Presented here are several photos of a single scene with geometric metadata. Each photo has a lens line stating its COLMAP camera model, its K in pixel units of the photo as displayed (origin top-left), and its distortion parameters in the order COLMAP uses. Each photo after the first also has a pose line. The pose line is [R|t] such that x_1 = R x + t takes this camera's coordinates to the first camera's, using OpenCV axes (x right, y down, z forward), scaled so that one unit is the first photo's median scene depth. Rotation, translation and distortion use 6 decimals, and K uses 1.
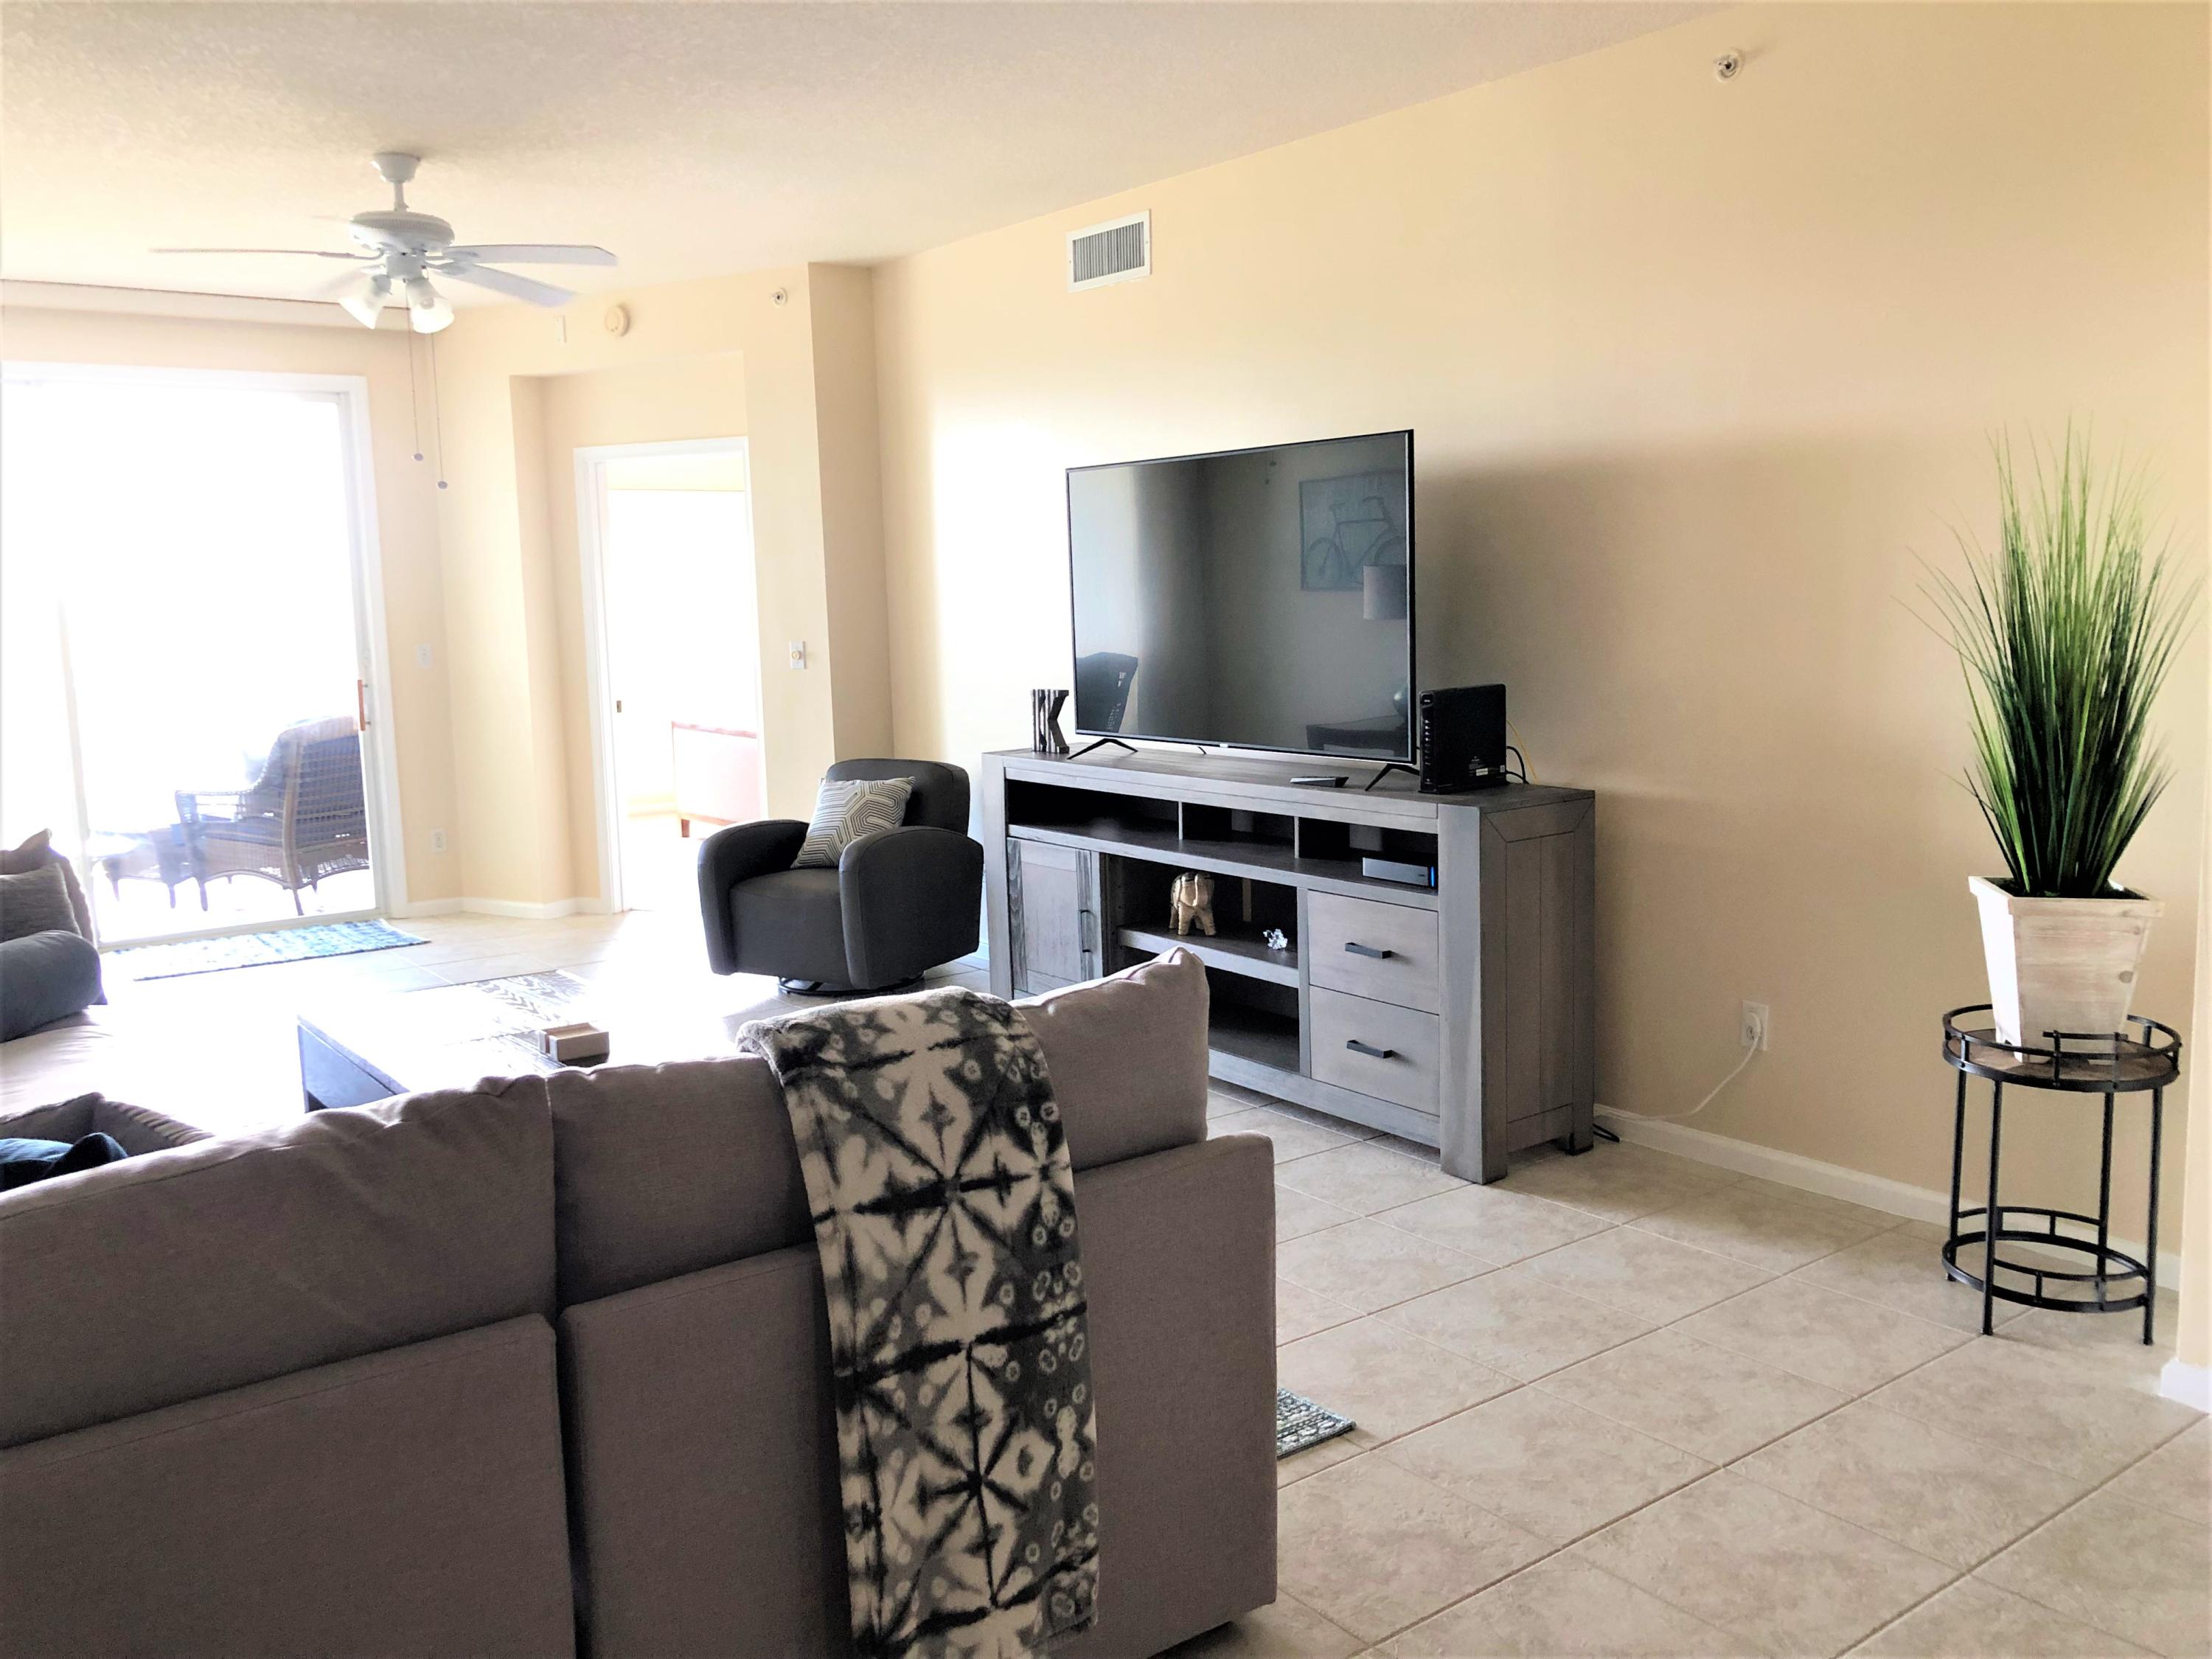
lens RADIAL K [[1813.9, 0, 1087.8], [0, 1813.9, 833.4], [0, 0, 1]] dist [0.005710, -0.002065]
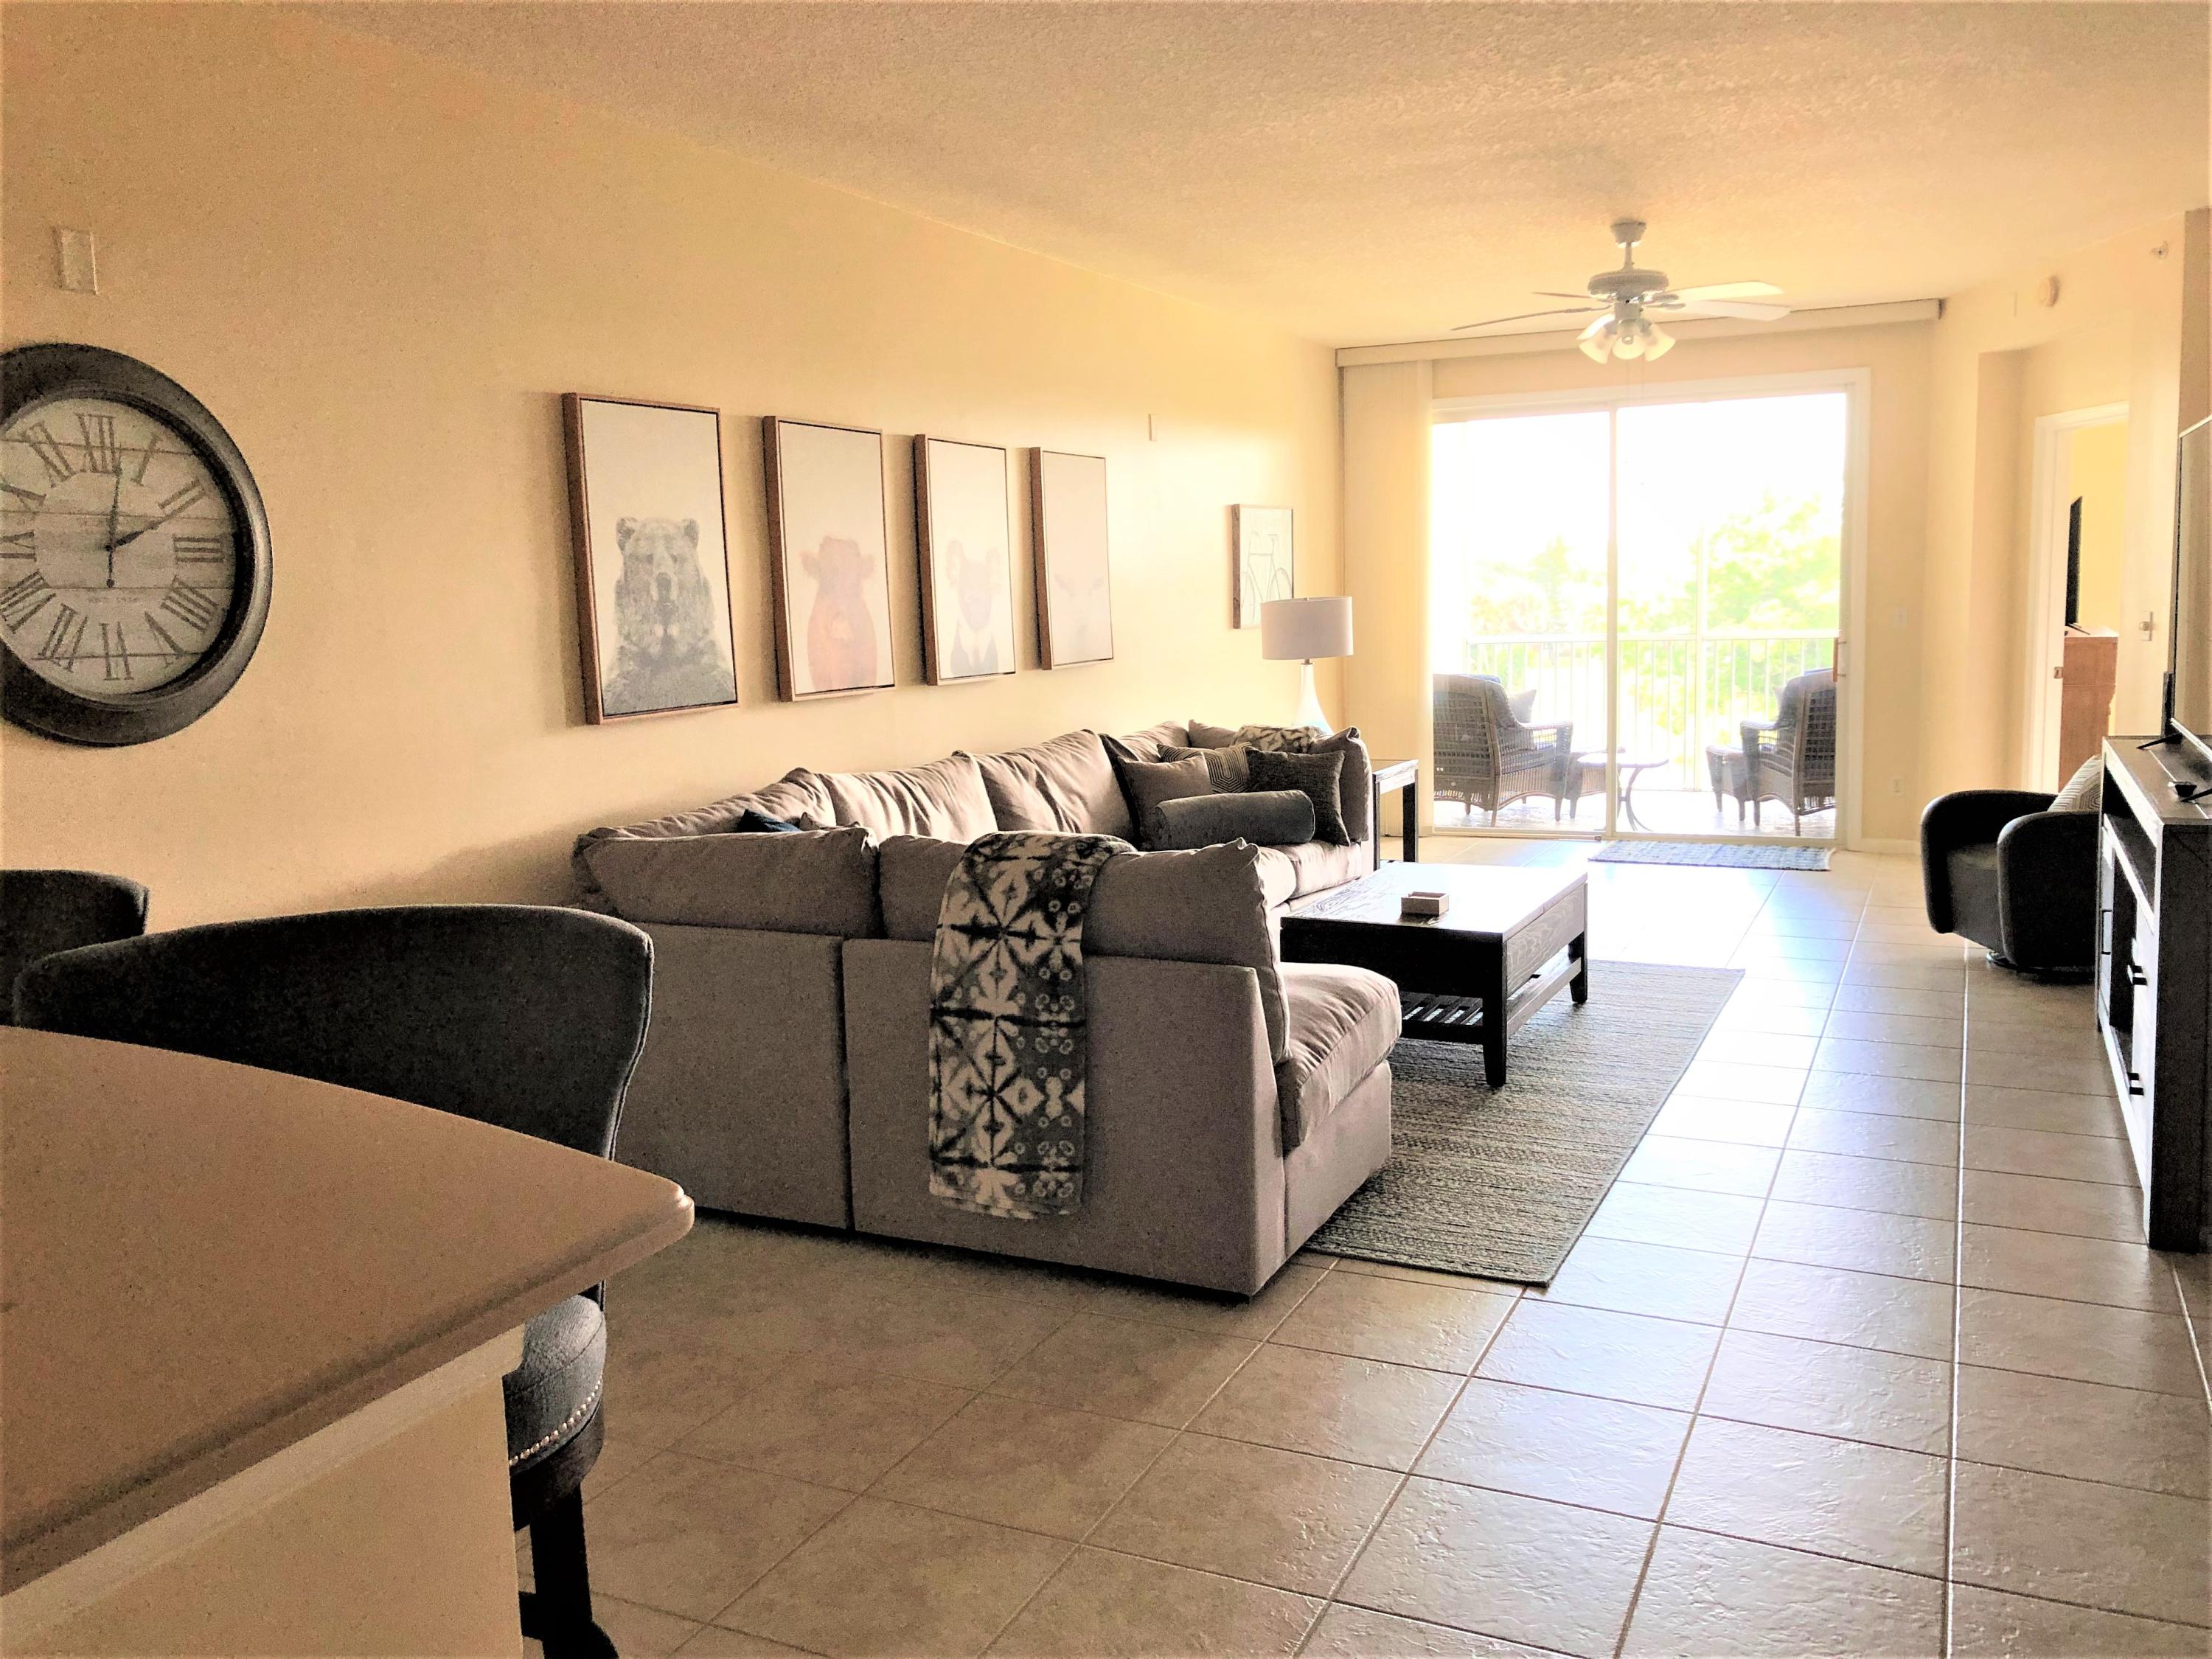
lens RADIAL K [[1813.9, 0, 1092.9], [0, 1813.9, 836.0], [0, 0, 1]] dist [0.005710, -0.002065]
pose [[0.462299, 0.133082, -0.876680, 1.497562], [-0.103437, 0.990017, 0.095742, -0.079288], [0.880670, 0.046420, 0.471450, 0.215043]]
